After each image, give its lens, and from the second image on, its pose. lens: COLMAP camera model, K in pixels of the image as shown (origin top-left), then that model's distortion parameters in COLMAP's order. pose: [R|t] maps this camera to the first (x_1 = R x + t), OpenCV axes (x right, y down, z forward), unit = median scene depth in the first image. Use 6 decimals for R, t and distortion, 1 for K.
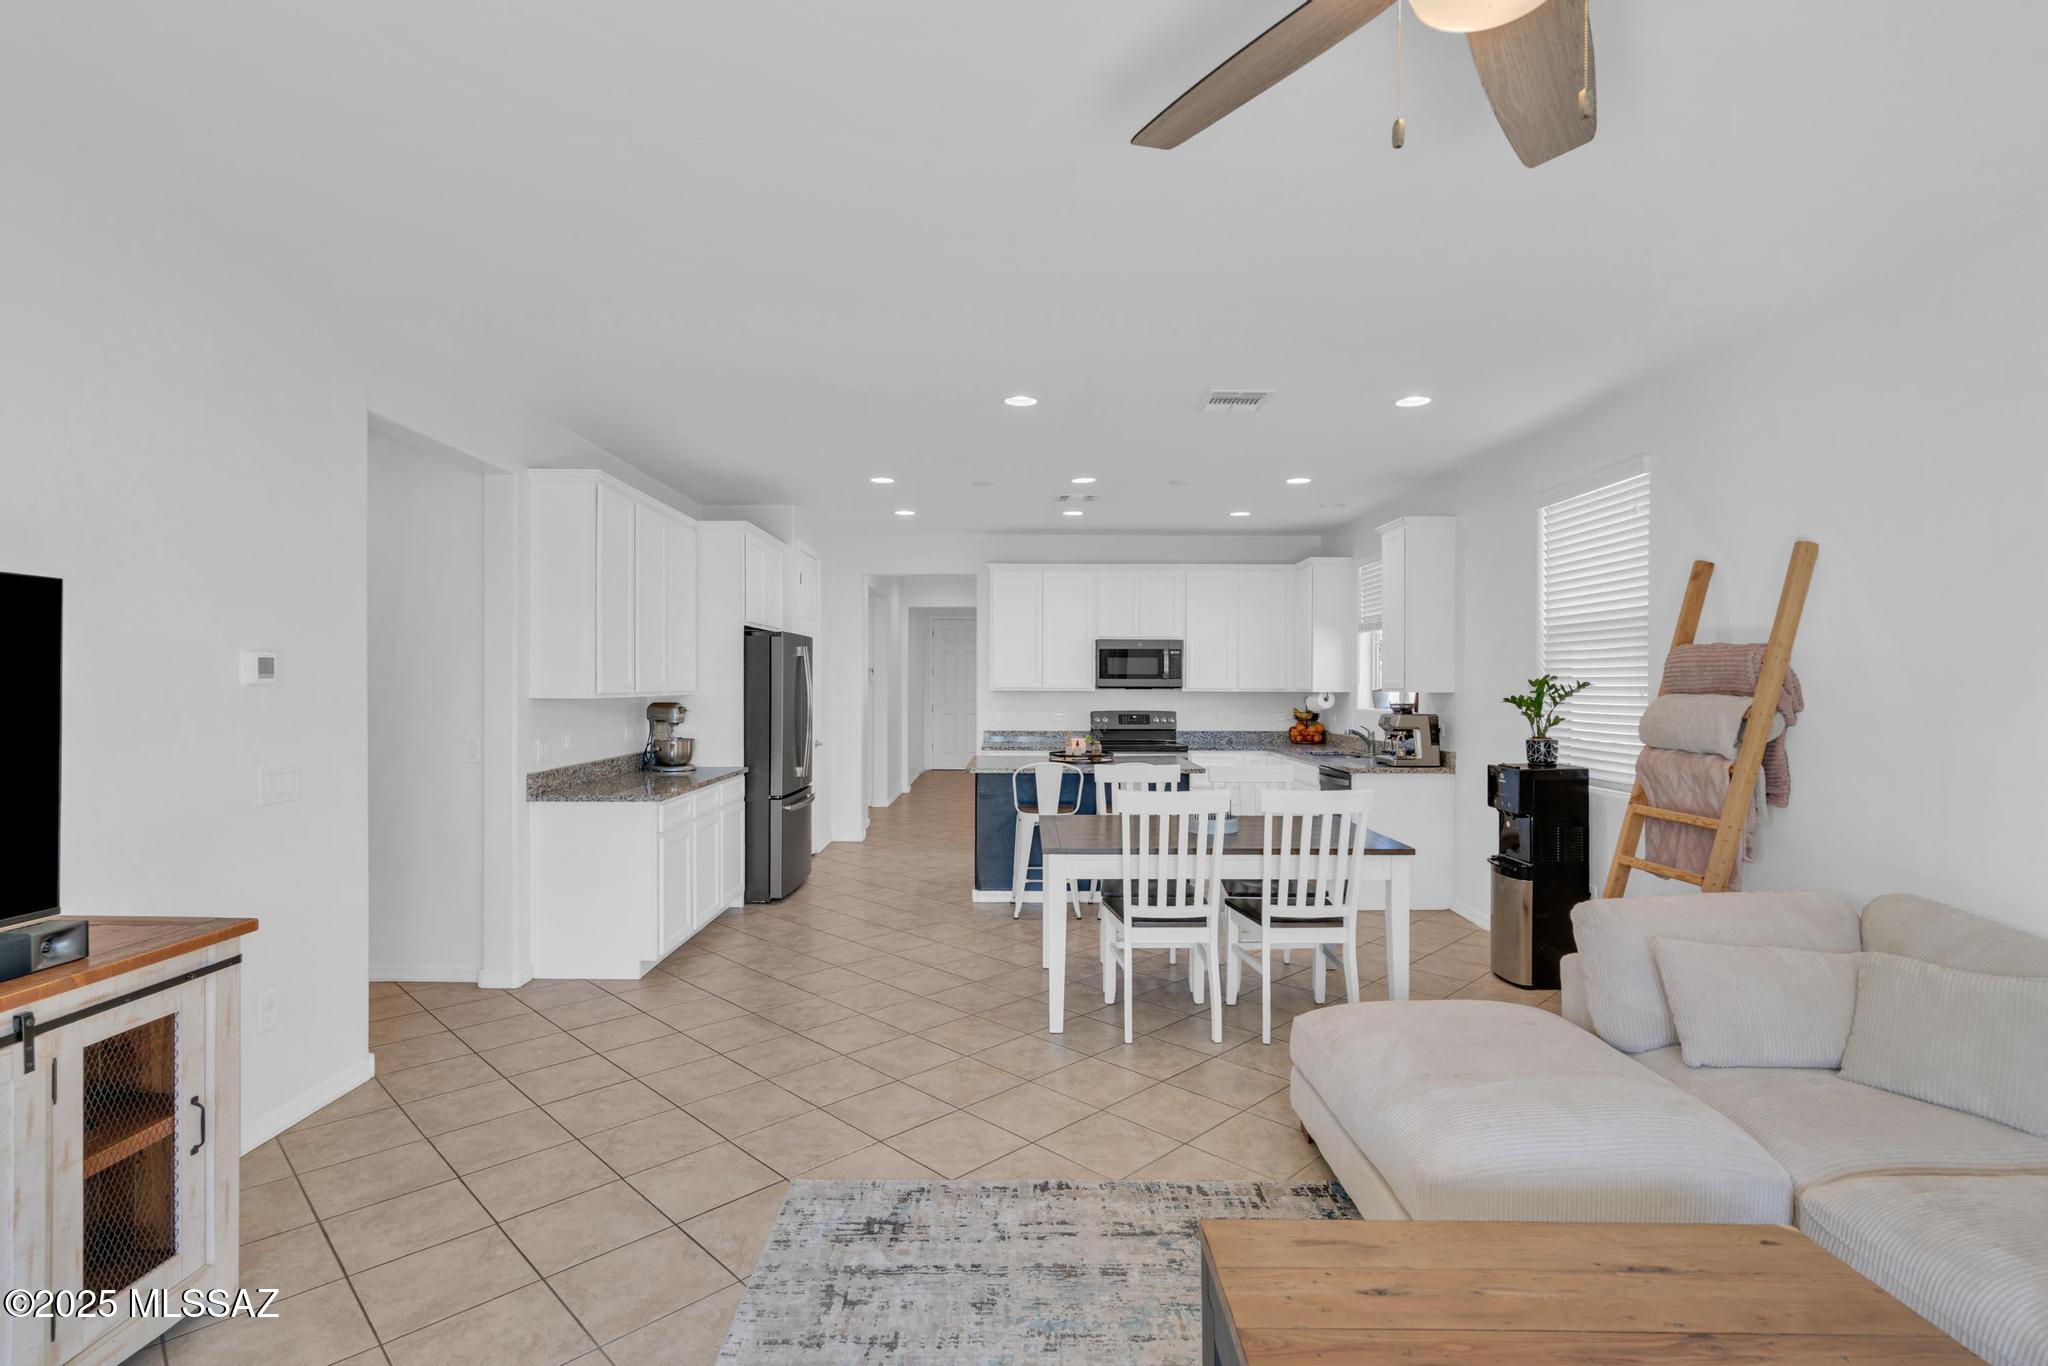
lens RADIAL K [[979.7, 0, 1008.6], [0, 979.7, 687.6], [0, 0, 1]] dist [-0.003225, 0.003587]
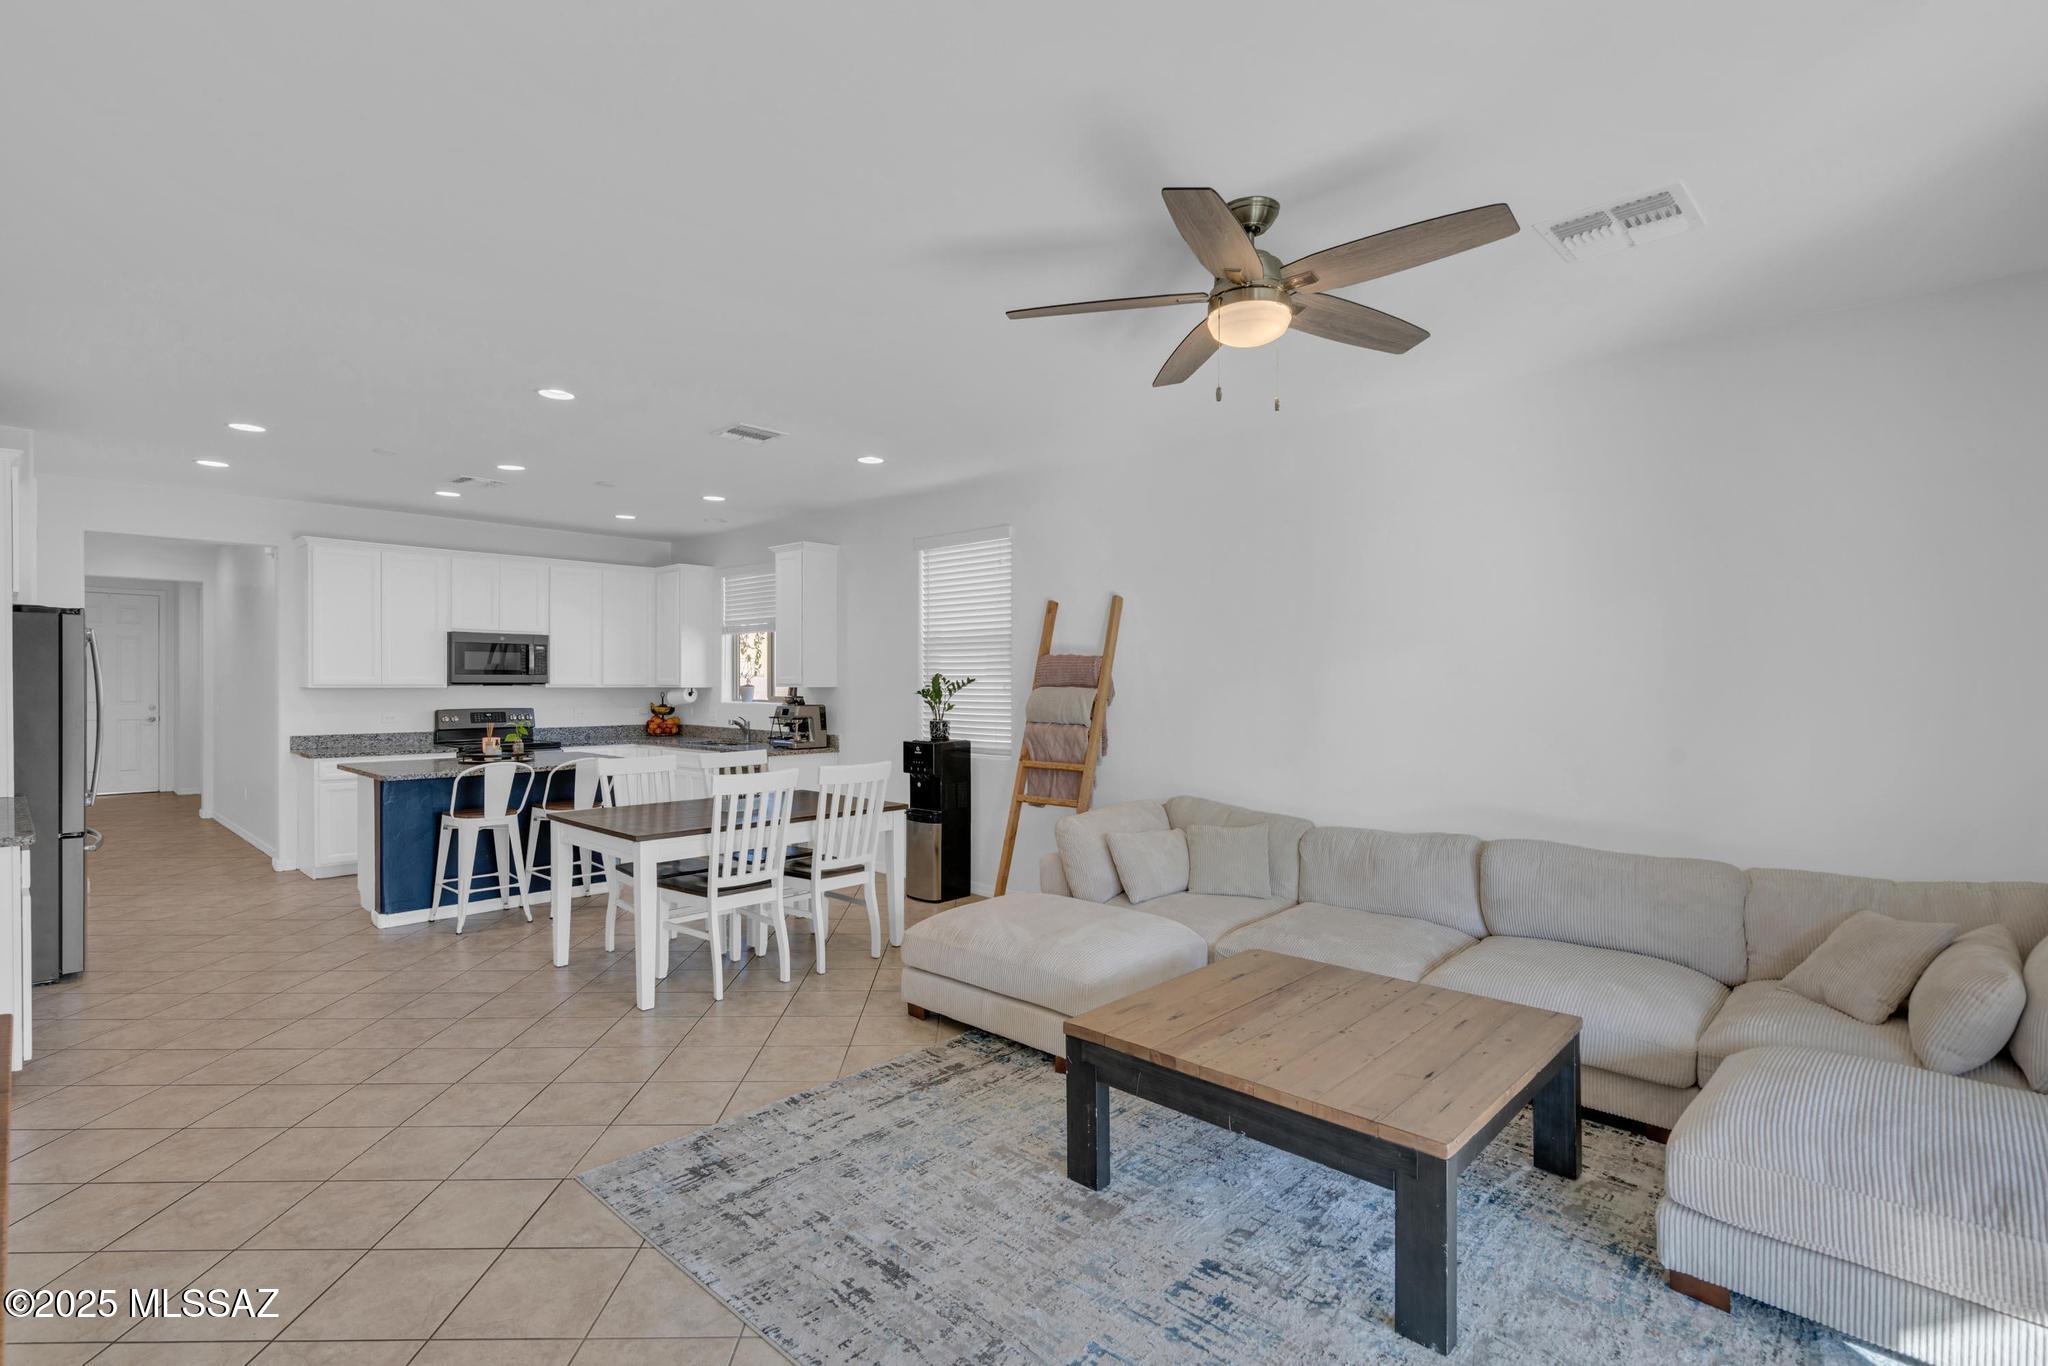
lens RADIAL K [[962.0, 0, 1008.1], [0, 962.0, 687.8], [0, 0, 1]] dist [-0.005661, 0.003853]
pose [[0.686450, -0.004854, 0.727160, -0.270751], [0.001731, 0.999986, 0.005040, -0.000031], [-0.727175, -0.002201, 0.686449, 0.002053]]
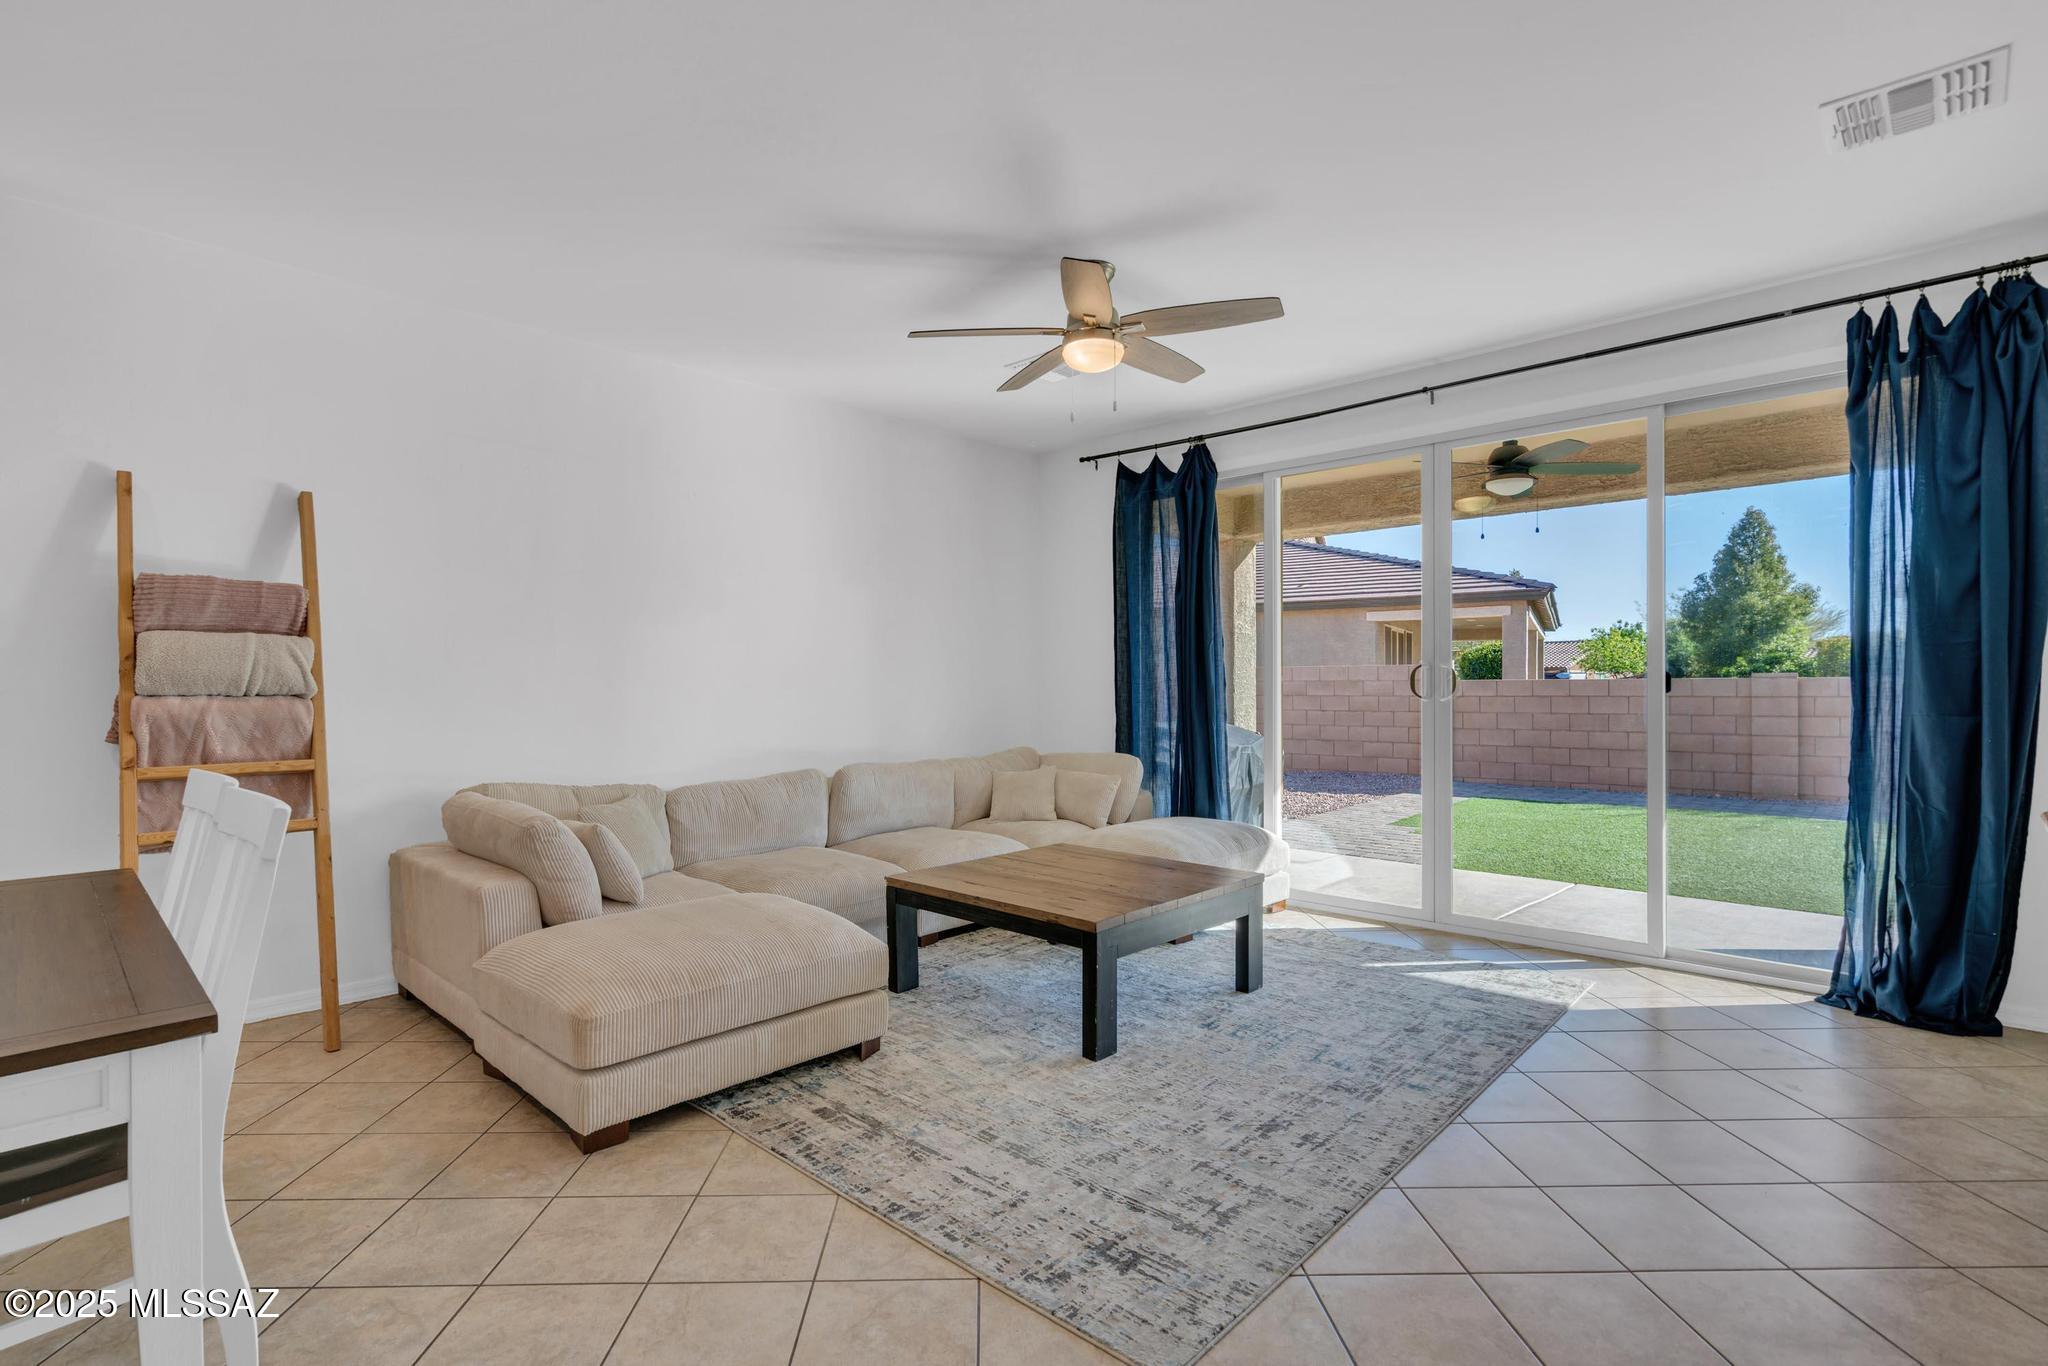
lens RADIAL K [[962.0, 0, 1005.4], [0, 962.0, 683.9], [0, 0, 1]] dist [-0.005661, 0.003853]
pose [[-0.720534, 0.000022, 0.693419, -0.240932], [0.004544, 0.999979, 0.004690, 0.030094], [-0.693405, 0.006530, -0.720519, 0.644566]]
